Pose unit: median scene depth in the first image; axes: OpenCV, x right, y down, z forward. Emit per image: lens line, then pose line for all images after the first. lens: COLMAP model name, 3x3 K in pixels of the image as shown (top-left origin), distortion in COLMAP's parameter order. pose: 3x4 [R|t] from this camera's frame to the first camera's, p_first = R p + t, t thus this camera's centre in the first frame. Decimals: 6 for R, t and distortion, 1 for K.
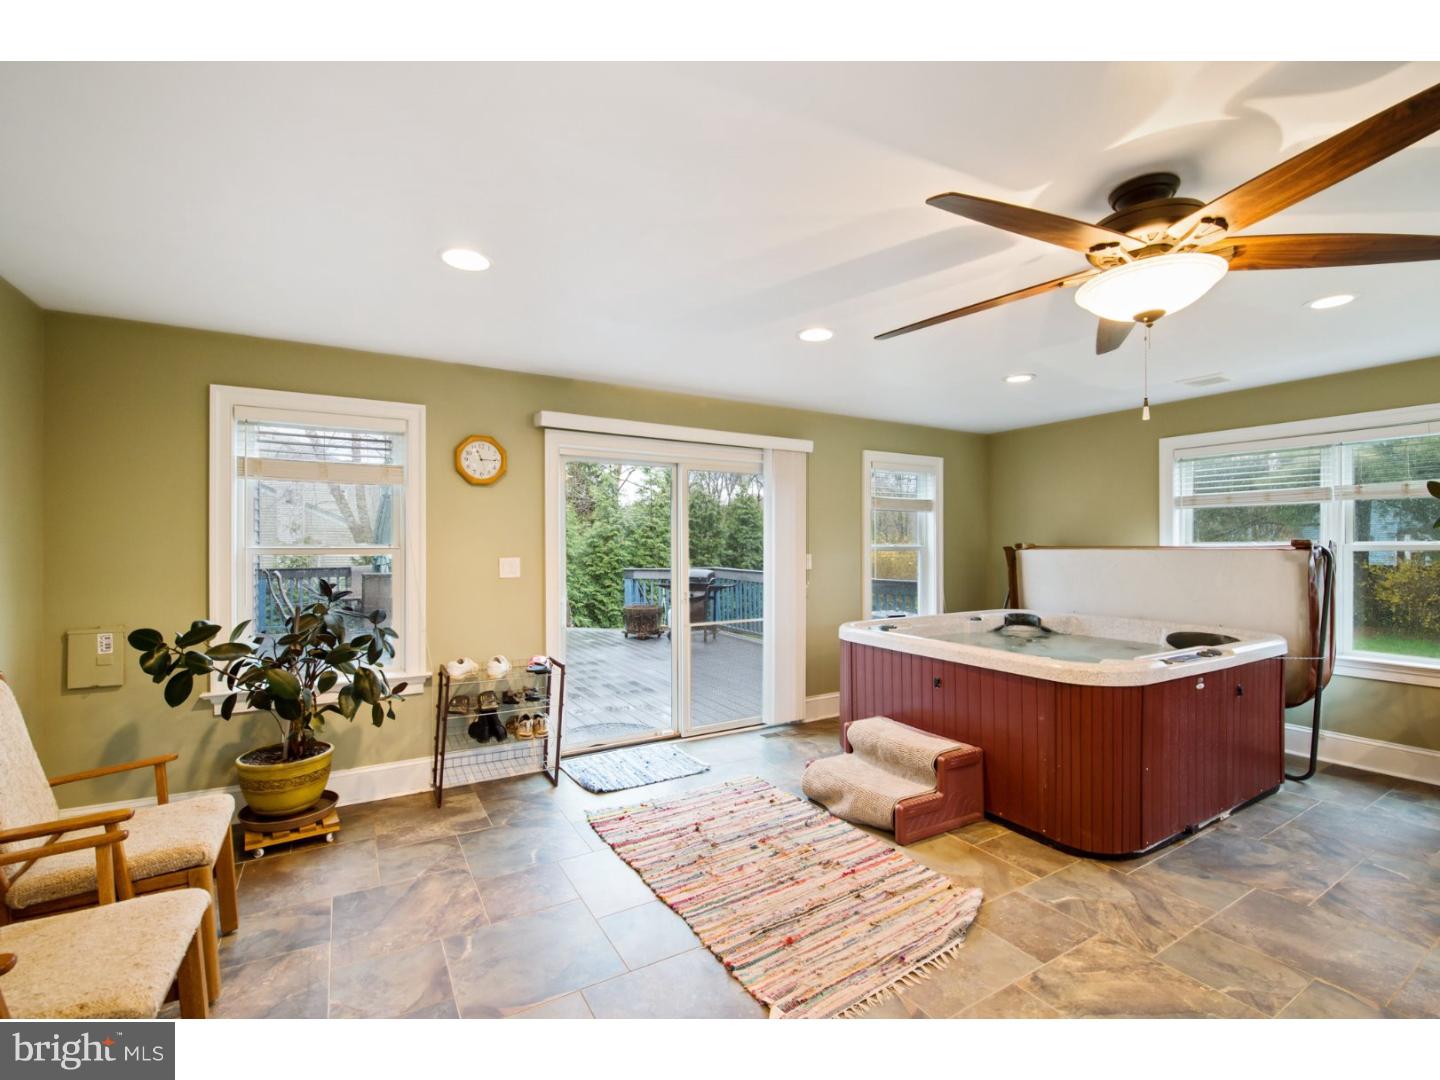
lens RADIAL K [[633.2, 0, 721.1], [0, 633.2, 550.1], [0, 0, 1]] dist [-0.024685, -0.000396]
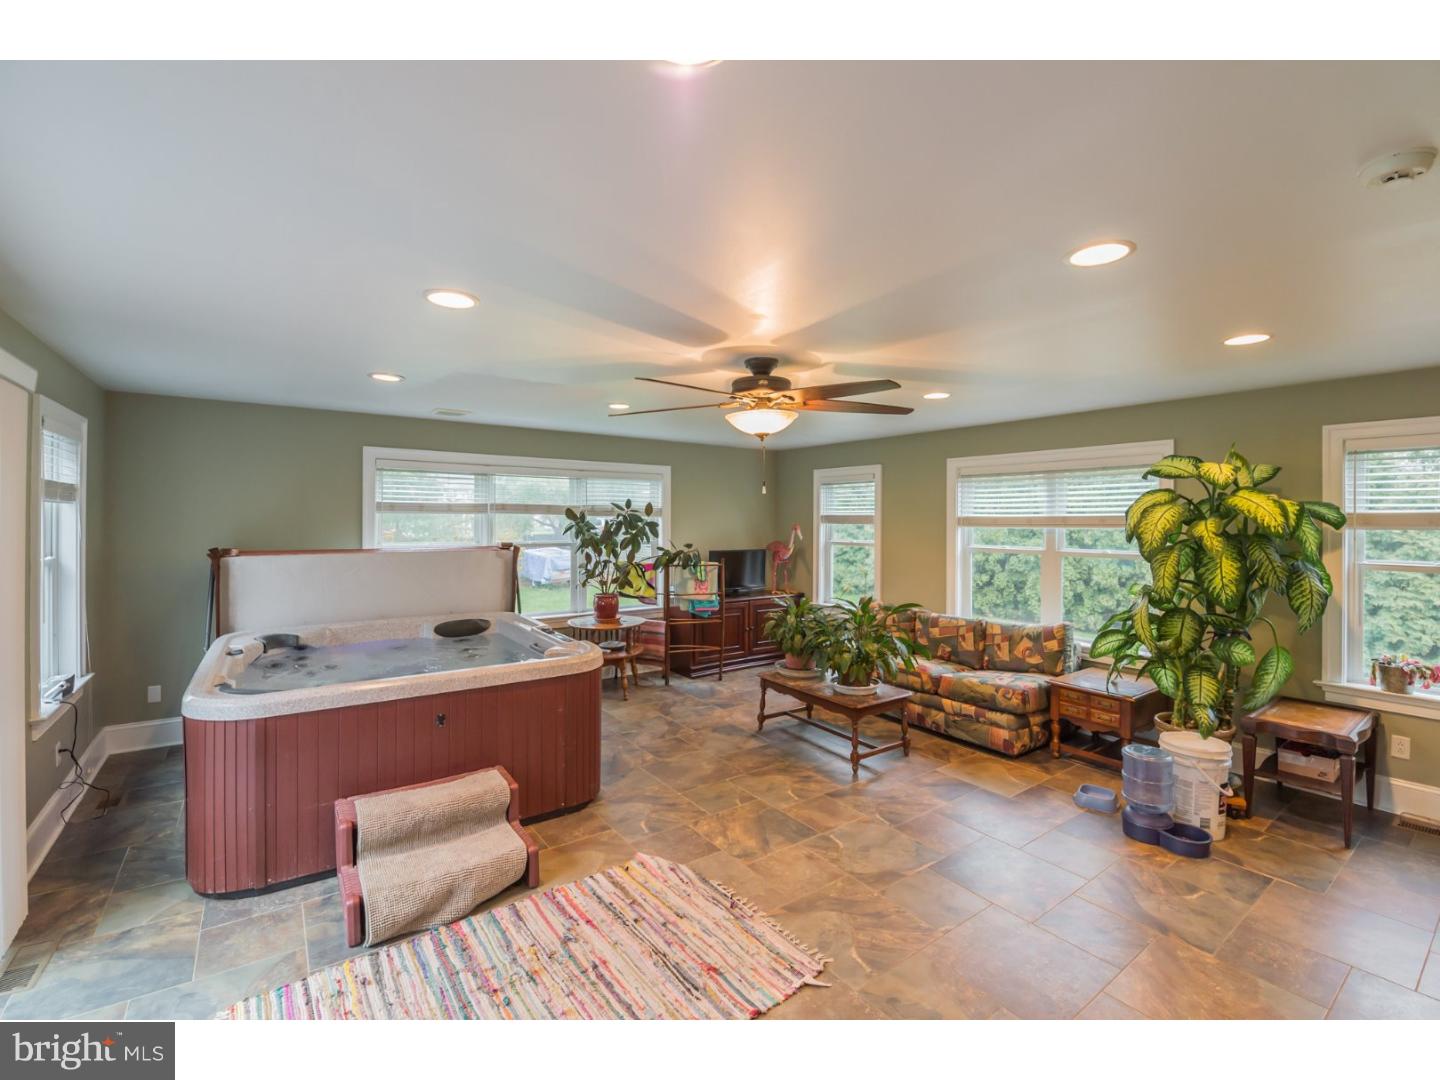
lens RADIAL K [[643.9, 0, 710.1], [0, 643.9, 528.9], [0, 0, 1]] dist [-0.010914, -0.001227]
pose [[-0.107538, -0.014197, 0.994100, -0.731863], [-0.003679, 0.999897, 0.013882, -0.090942], [-0.994194, -0.002165, -0.107579, 0.882978]]
